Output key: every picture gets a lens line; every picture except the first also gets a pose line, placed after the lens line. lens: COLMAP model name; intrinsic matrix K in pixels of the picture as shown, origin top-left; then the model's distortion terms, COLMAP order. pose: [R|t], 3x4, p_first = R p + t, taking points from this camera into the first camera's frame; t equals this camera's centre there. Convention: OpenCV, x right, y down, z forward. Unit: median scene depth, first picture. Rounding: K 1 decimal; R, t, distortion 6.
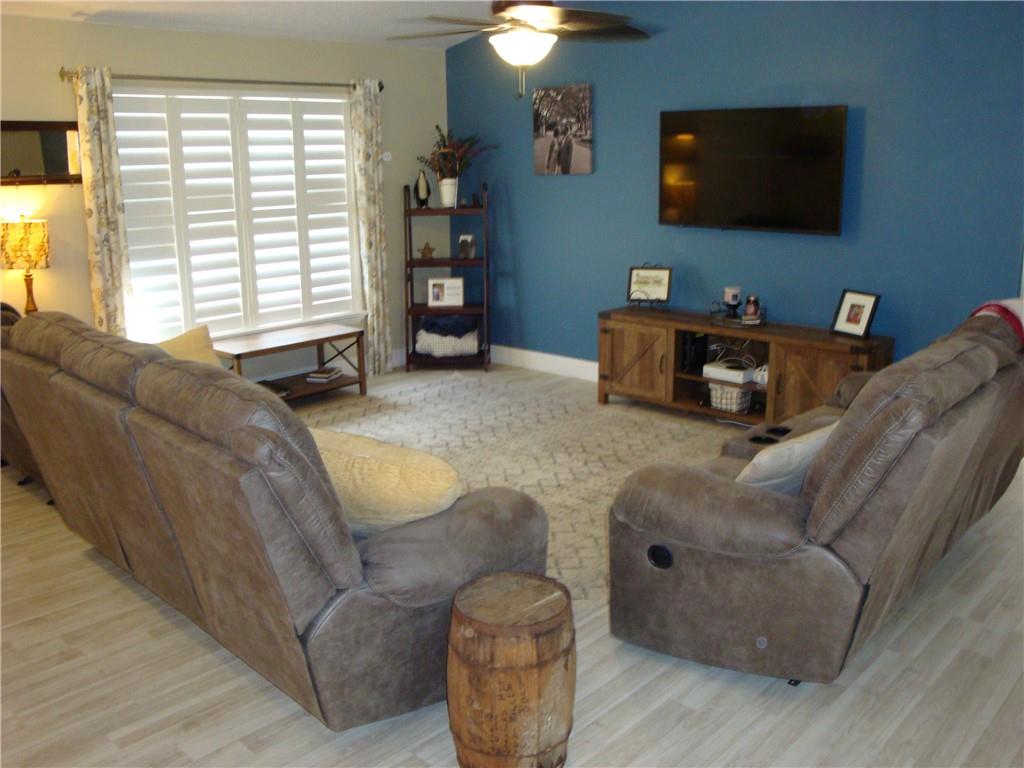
lens RADIAL K [[892.5, 0, 512.0], [0, 892.5, 384.0], [0, 0, 1]] dist [-0.137317, 0.100743]
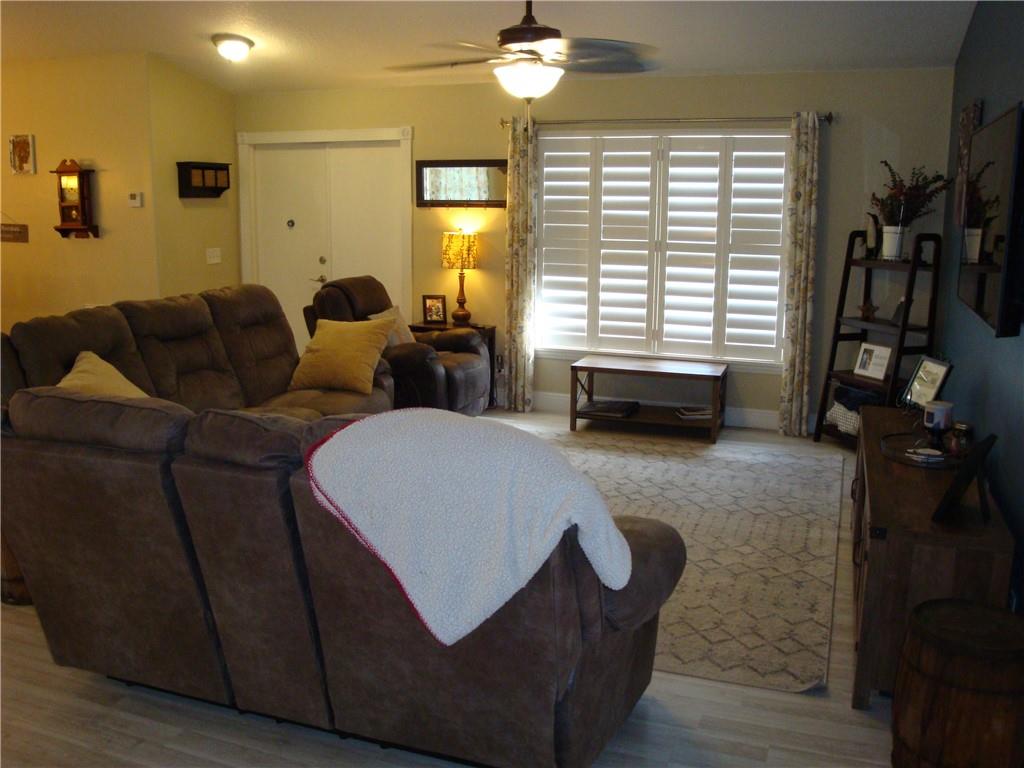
lens RADIAL K [[892.5, 0, 512.0], [0, 892.5, 384.0], [0, 0, 1]] dist [-0.137317, 0.100743]
pose [[0.404967, 0.194587, -0.893385, 0.598471], [-0.238927, 0.965663, 0.102026, -0.097154], [0.882562, 0.172137, 0.437554, 0.398085]]
